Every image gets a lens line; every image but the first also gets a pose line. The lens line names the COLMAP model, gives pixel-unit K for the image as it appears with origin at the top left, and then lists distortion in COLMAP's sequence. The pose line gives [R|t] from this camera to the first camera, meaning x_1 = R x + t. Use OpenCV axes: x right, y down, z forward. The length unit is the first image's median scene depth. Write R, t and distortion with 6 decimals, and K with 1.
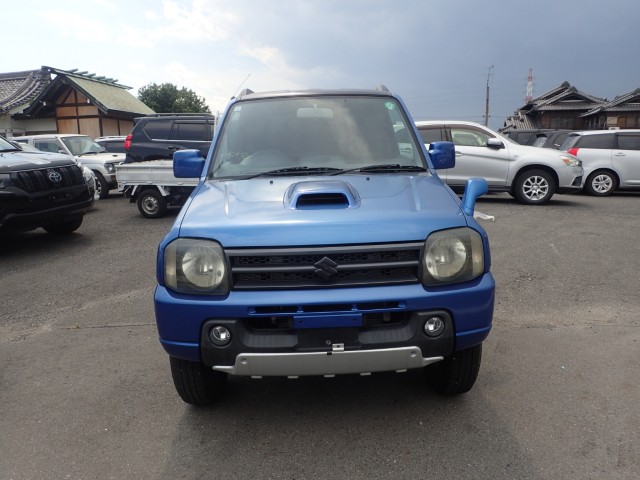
lens RADIAL K [[472.1, 0, 323.3], [0, 472.1, 260.6], [0, 0, 1]] dist [-0.026464, -0.004119]
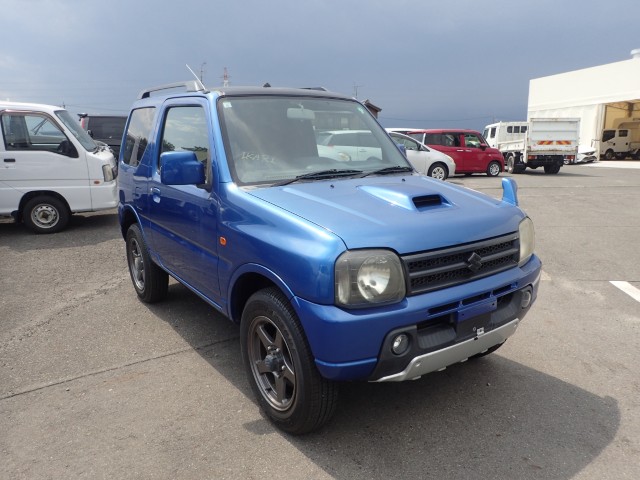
lens RADIAL K [[472.1, 0, 319.9], [0, 472.1, 240.4], [0, 0, 1]] dist [-0.026464, -0.004119]
pose [[0.818370, -0.091069, 0.567431, -0.883491], [0.104709, 0.994466, 0.008591, -0.081257], [-0.565073, 0.052385, 0.823376, 0.268604]]
